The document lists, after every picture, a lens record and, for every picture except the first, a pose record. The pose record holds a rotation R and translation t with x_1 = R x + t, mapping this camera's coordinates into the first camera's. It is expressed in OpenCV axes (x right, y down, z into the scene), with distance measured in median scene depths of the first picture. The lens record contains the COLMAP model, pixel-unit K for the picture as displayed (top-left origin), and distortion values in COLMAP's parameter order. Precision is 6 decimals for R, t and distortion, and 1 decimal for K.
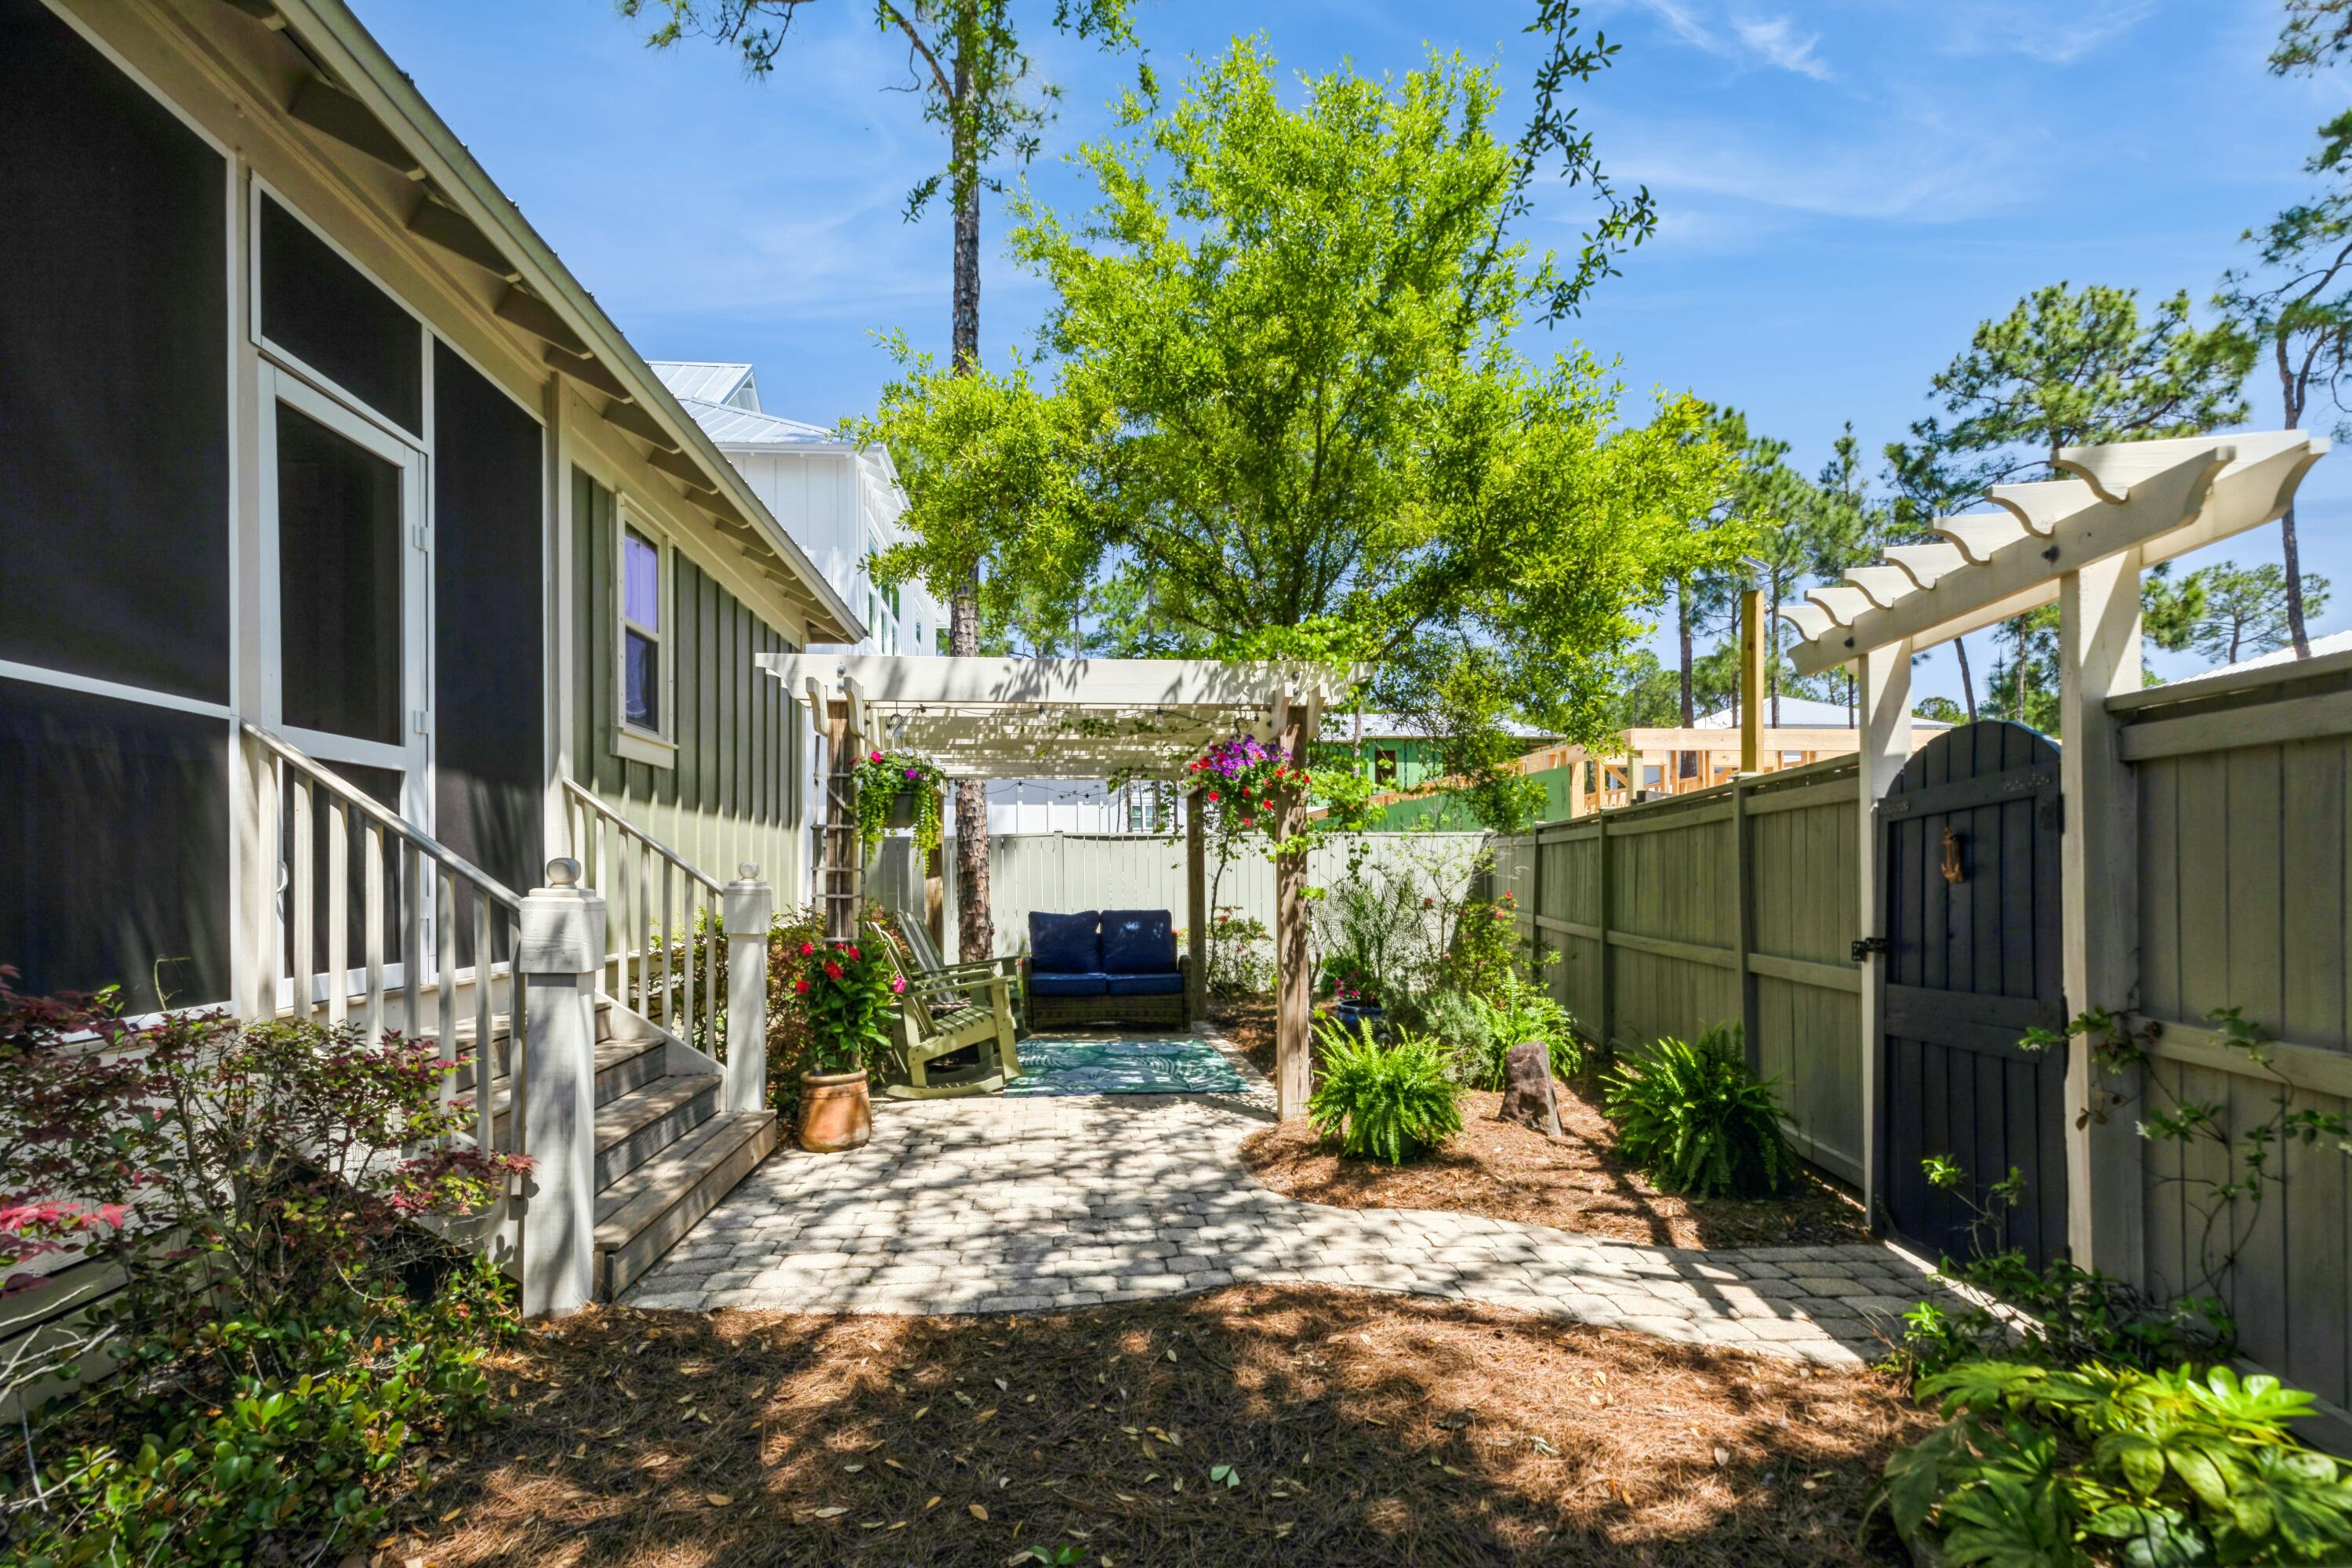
lens RADIAL K [[1100.7, 0, 1168.1], [0, 1100.7, 871.8], [0, 0, 1]] dist [-0.000699, 0.007416]
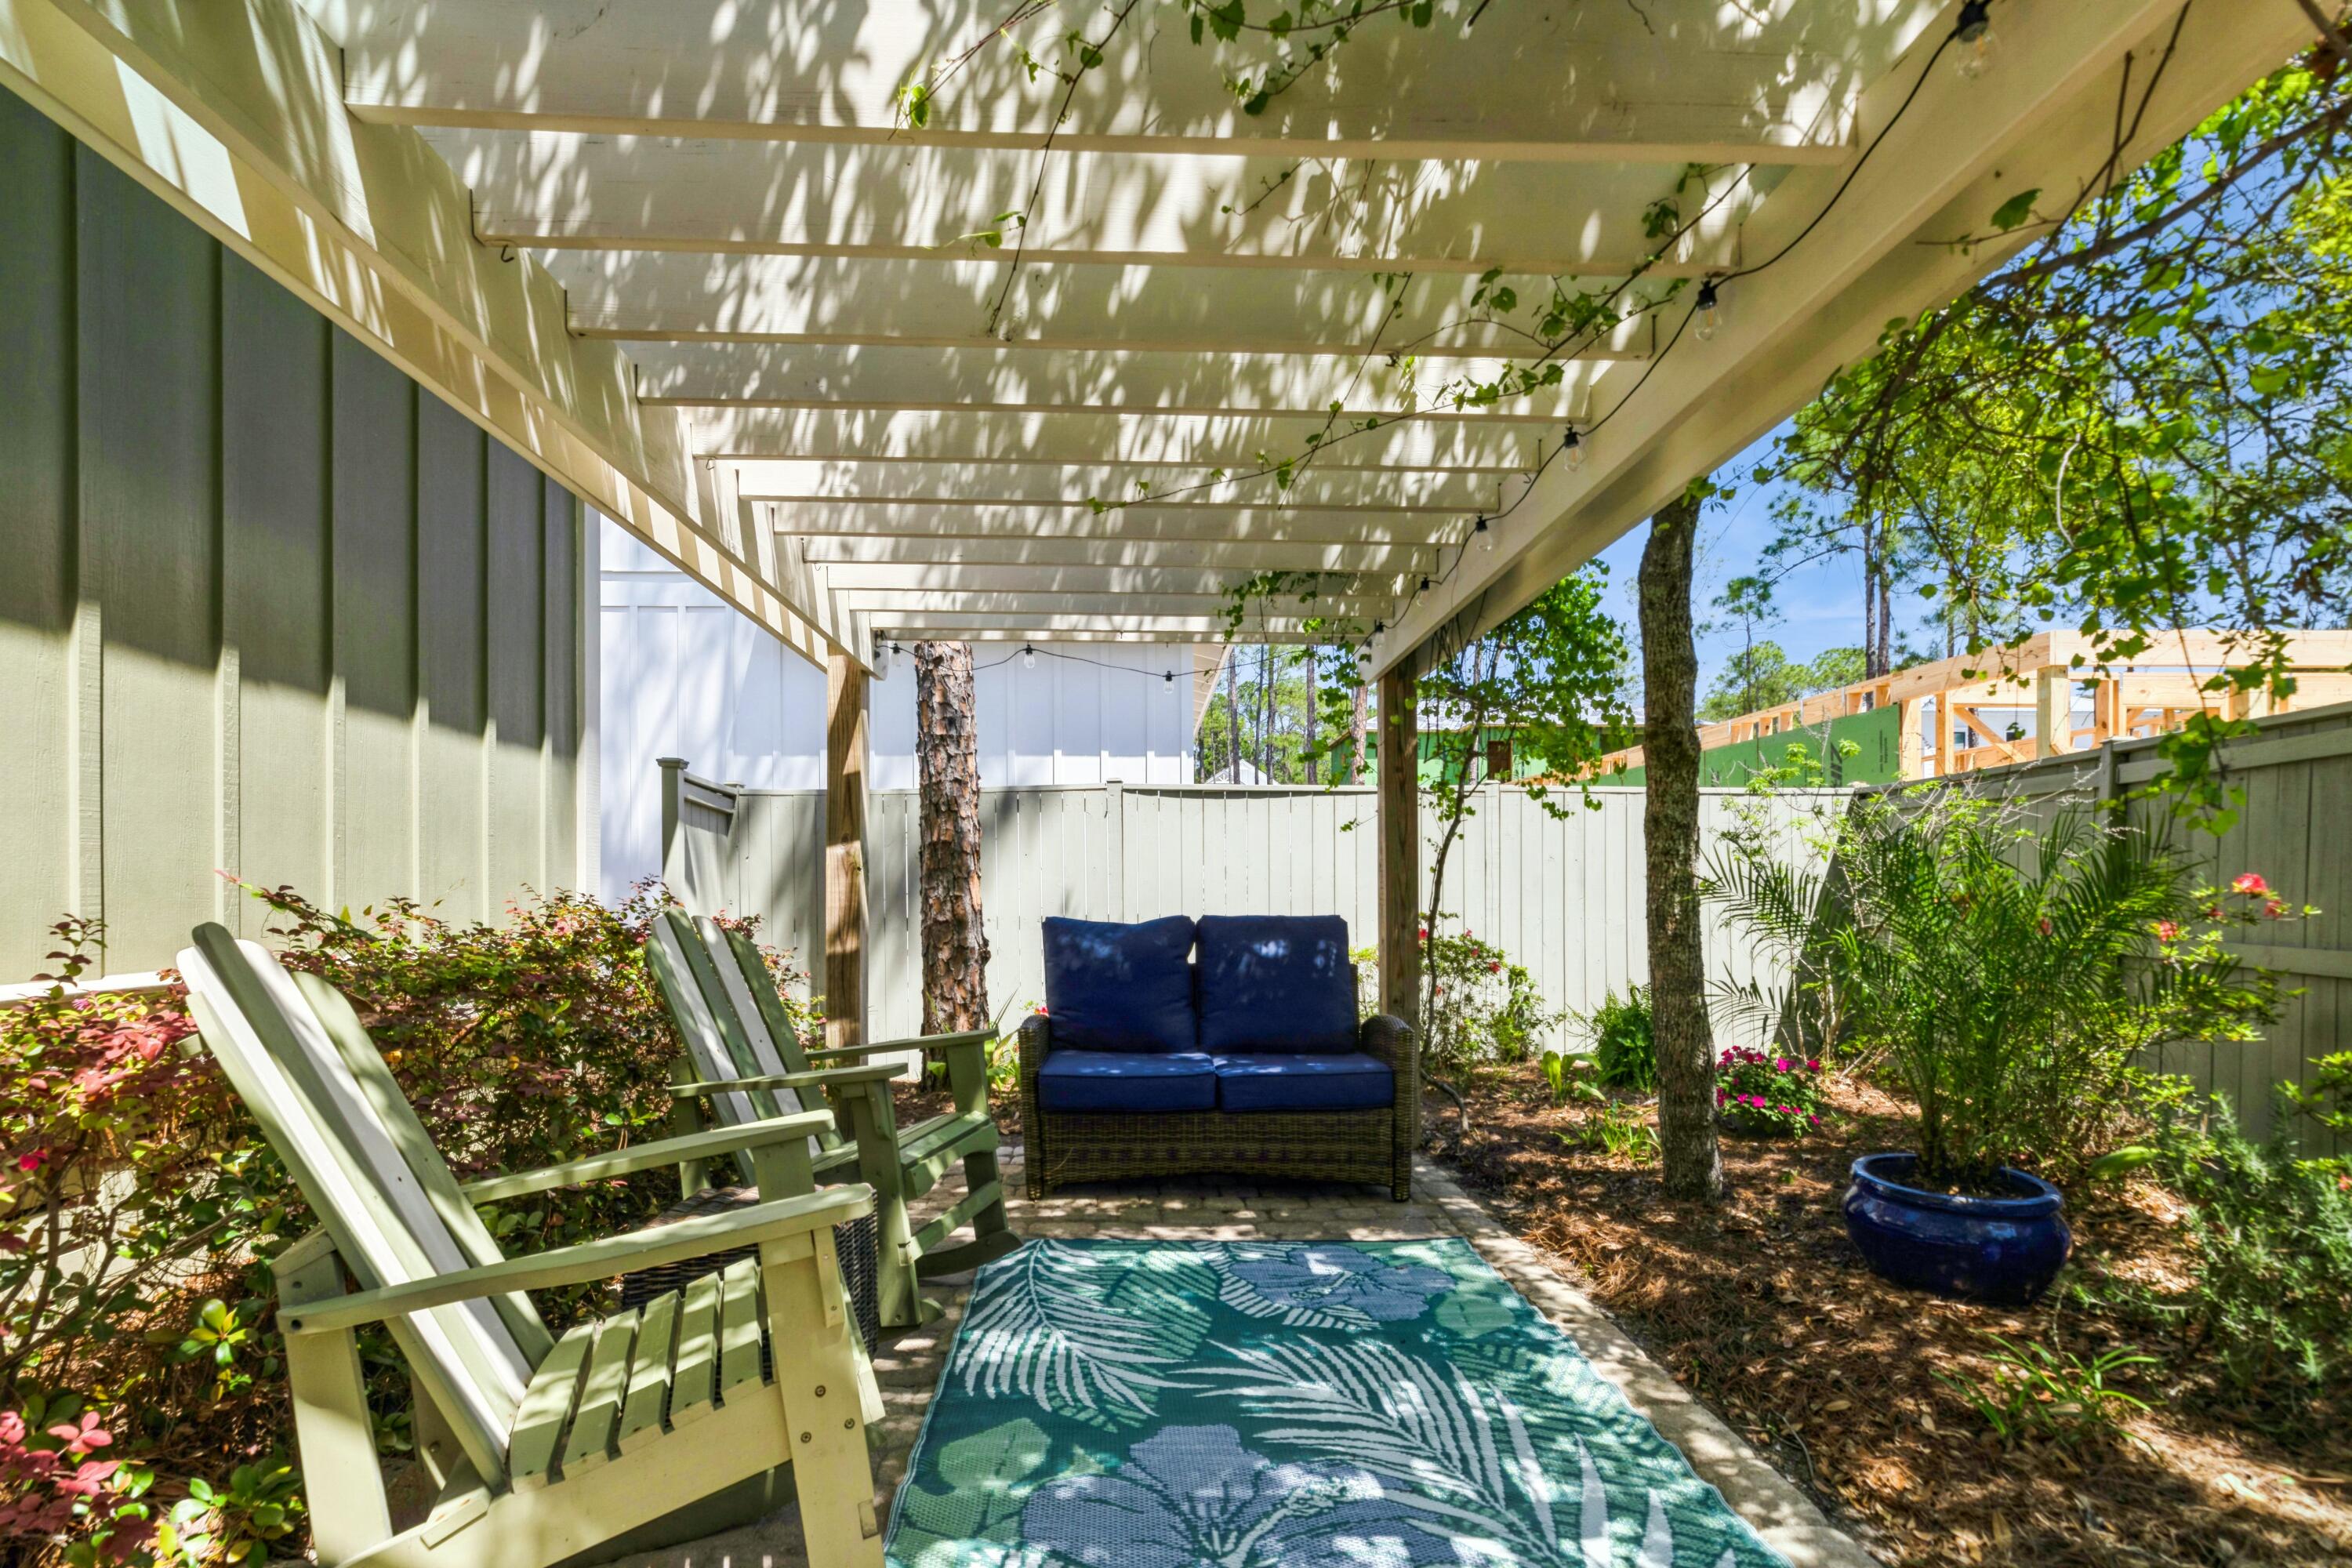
lens RADIAL K [[1085.4, 0, 1162.4], [0, 1085.4, 890.1], [0, 0, 1]] dist [0.001576, 0.000218]
pose [[0.998466, 0.004006, -0.055218, -0.097130], [-0.003769, 0.999983, 0.004408, 0.042408], [0.055235, -0.004194, 0.998465, 1.024645]]
